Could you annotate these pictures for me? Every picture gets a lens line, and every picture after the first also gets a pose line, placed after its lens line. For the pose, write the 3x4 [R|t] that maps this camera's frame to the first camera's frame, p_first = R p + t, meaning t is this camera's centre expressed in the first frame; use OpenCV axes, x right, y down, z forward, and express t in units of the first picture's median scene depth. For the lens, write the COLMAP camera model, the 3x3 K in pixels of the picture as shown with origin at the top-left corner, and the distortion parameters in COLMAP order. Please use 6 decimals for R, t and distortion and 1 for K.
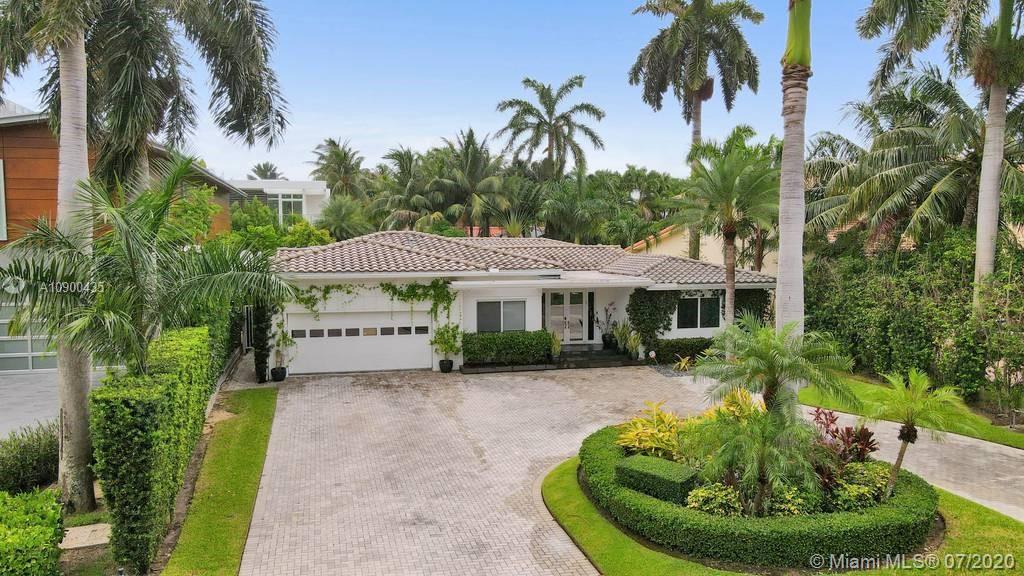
lens RADIAL K [[763.2, 0, 508.7], [0, 763.2, 287.5], [0, 0, 1]] dist [-0.003628, 0.001251]
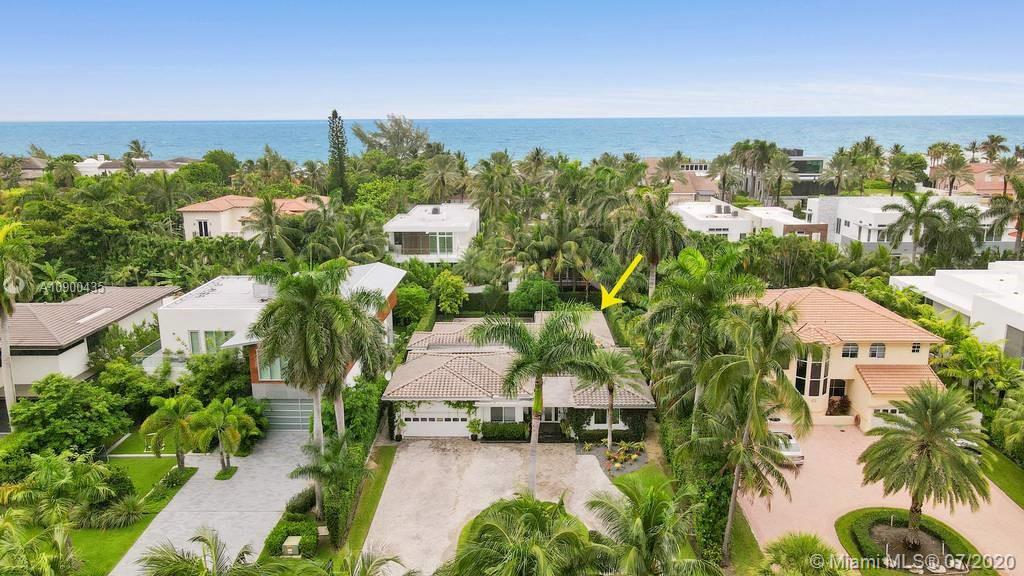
lens RADIAL K [[763.2, 0, 513.5], [0, 763.2, 289.4], [0, 0, 1]] dist [-0.003628, 0.001251]
pose [[0.967200, 0.060507, -0.246704, 0.526185], [-0.019602, 0.986098, 0.165002, -0.660508], [0.253258, -0.154754, 0.954941, -0.944053]]
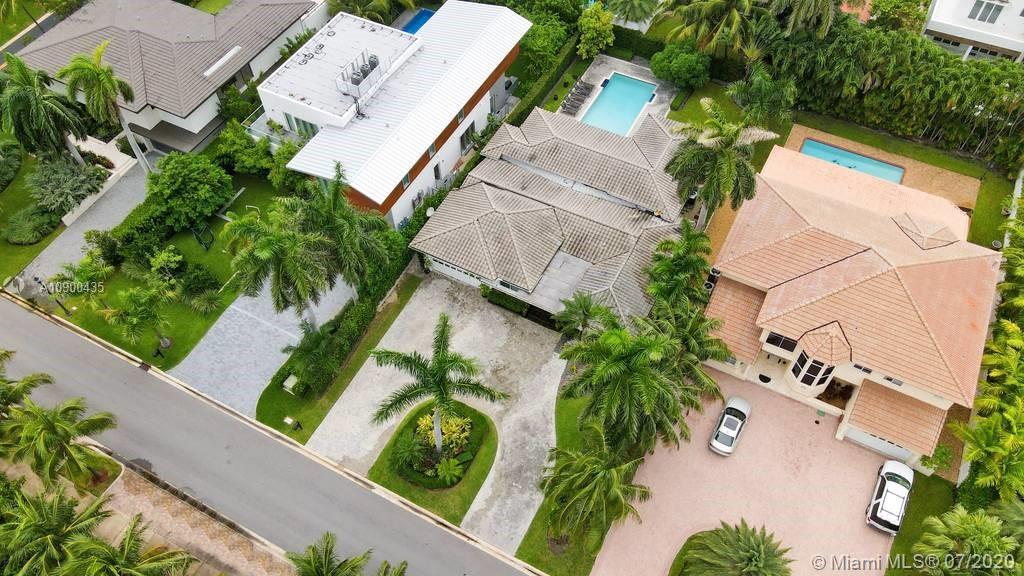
lens RADIAL K [[763.2, 0, 513.2], [0, 763.2, 288.5], [0, 0, 1]] dist [-0.003628, 0.001251]
pose [[0.746023, 0.532383, -0.400022, 0.934318], [-0.028421, 0.625613, 0.779615, -1.781980], [0.665313, -0.570242, 0.481853, -0.082566]]
